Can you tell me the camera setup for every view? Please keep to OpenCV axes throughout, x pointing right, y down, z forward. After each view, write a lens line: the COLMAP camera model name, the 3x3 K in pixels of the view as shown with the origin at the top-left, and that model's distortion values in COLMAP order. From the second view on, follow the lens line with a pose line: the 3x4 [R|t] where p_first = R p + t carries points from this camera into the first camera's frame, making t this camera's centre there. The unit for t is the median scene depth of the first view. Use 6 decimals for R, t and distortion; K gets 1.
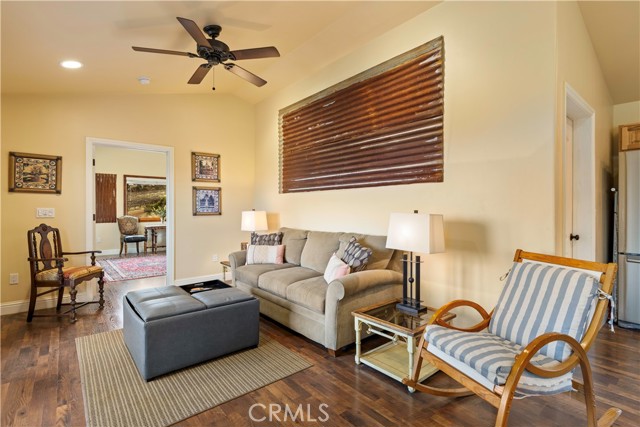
lens RADIAL K [[307.5, 0, 320.0], [0, 307.5, 213.5], [0, 0, 1]] dist [-0.000218, -0.000046]
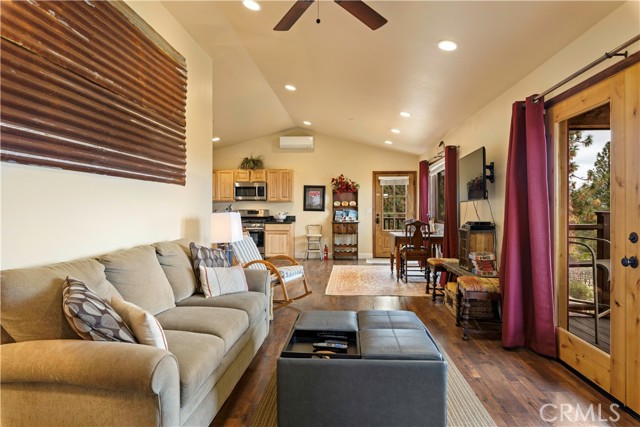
lens RADIAL K [[375.9, 0, 320.0], [0, 375.9, 213.5], [0, 0, 1]] dist [0.001348, 0.000435]
pose [[-0.715928, -0.013795, 0.698038, -0.798618], [0.002294, 0.999753, 0.022111, -0.024969], [-0.698170, 0.017431, -0.715719, 1.392856]]
